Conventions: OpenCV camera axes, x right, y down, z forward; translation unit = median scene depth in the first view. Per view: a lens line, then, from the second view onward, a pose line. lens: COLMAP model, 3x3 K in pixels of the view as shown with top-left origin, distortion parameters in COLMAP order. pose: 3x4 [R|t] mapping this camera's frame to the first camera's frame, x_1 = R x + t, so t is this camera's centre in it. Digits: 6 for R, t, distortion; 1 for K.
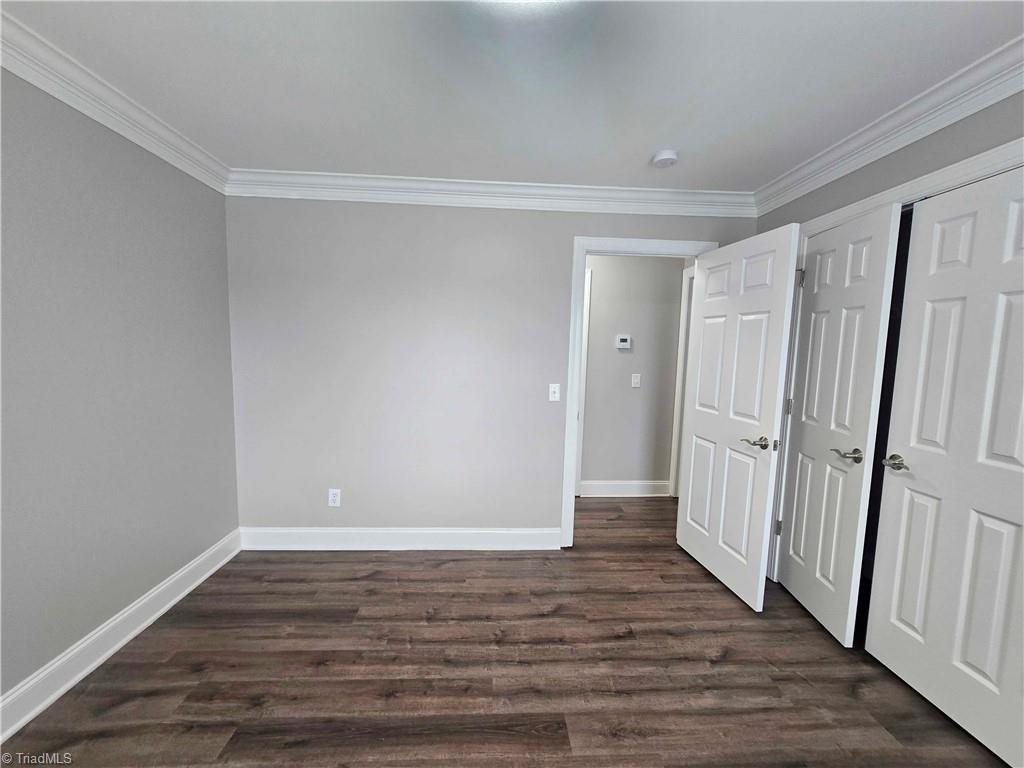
lens RADIAL K [[420.3, 0, 508.0], [0, 420.3, 383.8], [0, 0, 1]] dist [-0.002823, 0.001146]
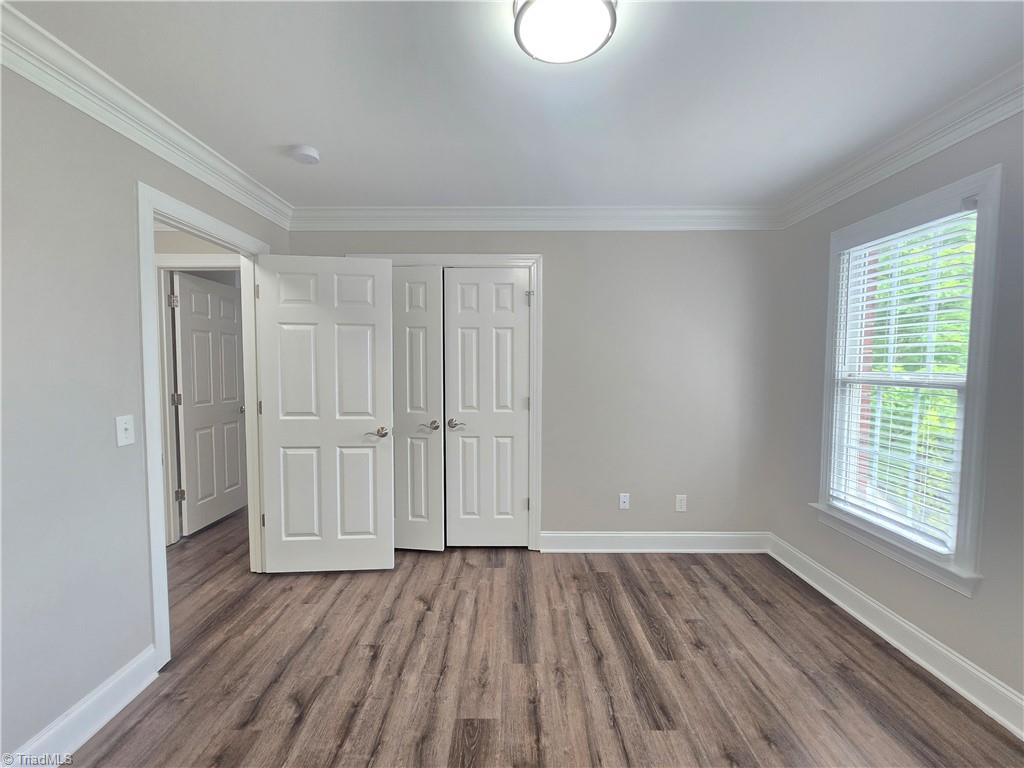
lens RADIAL K [[420.3, 0, 508.5], [0, 420.3, 384.6], [0, 0, 1]] dist [-0.002823, 0.001146]
pose [[0.069460, -0.074430, 0.994804, -0.631166], [0.087121, 0.993855, 0.068276, -0.053394], [-0.993773, 0.081925, 0.075518, 0.579970]]
